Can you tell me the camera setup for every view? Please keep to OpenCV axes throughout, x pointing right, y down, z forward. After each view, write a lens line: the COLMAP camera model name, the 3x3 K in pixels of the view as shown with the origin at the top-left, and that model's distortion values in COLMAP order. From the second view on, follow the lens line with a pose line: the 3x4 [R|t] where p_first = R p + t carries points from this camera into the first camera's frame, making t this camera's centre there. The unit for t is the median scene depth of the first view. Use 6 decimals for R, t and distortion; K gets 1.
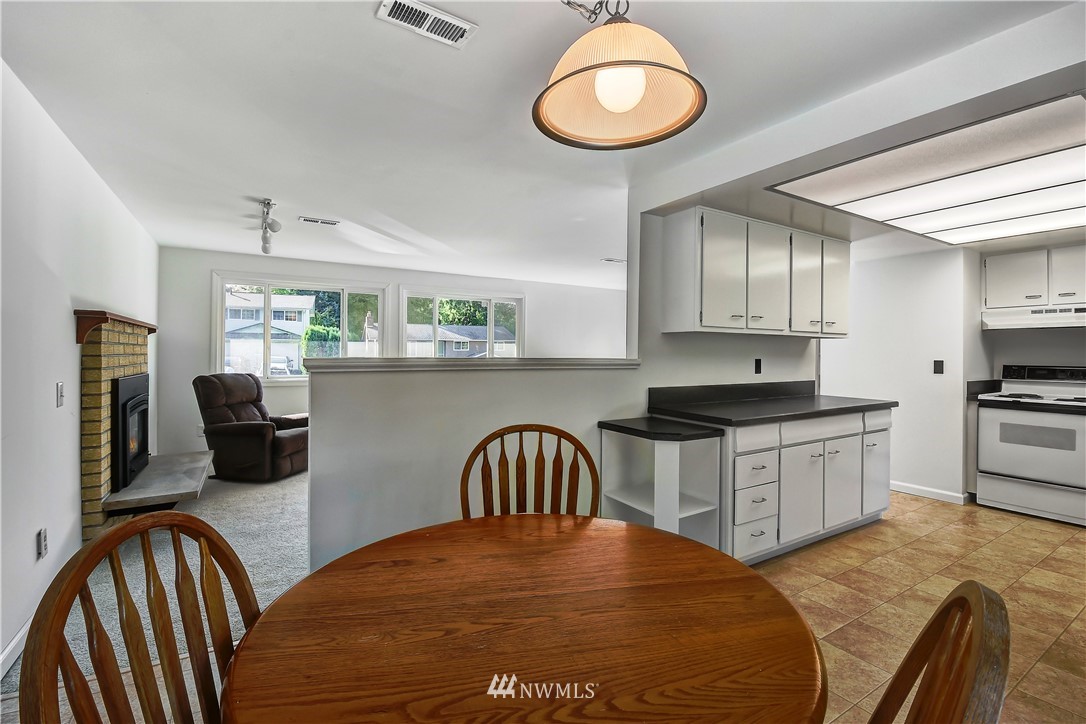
lens RADIAL K [[490.0, 0, 543.0], [0, 490.0, 362.0], [0, 0, 1]] dist [-0.001217, -0.000386]
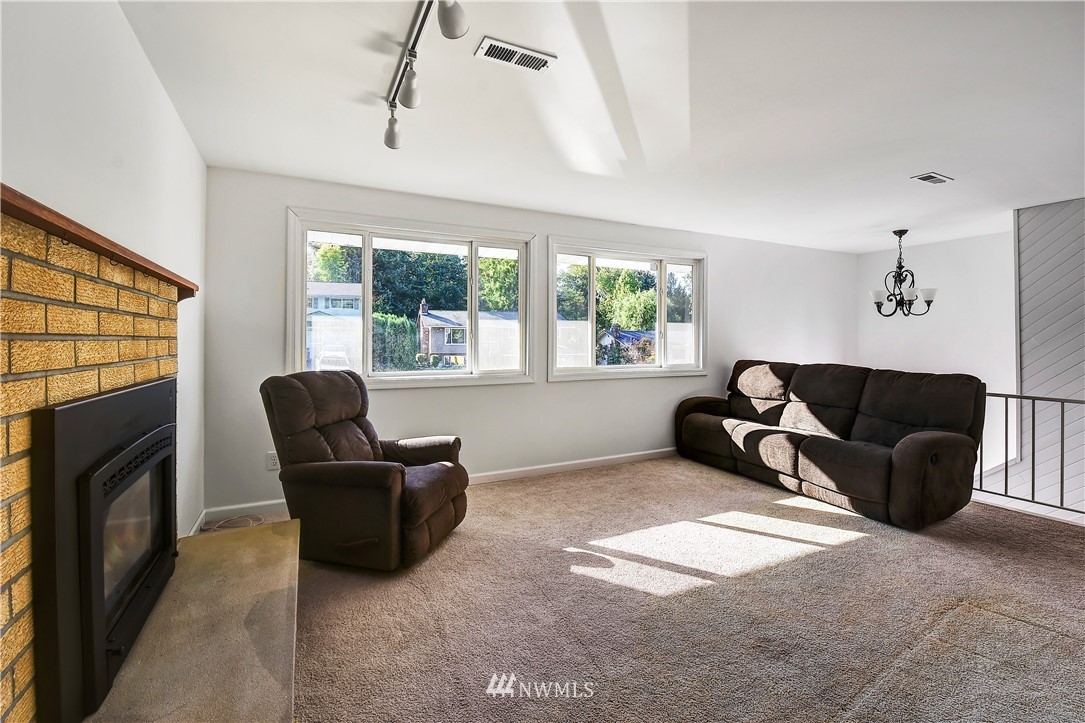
lens RADIAL K [[488.6, 0, 553.7], [0, 488.6, 342.3], [0, 0, 1]] dist [-0.001093, -0.000285]
pose [[0.997631, -0.007761, -0.068357, -0.345009], [0.006862, 0.999887, -0.013382, -0.002082], [0.068453, 0.012881, 0.997571, 0.468888]]
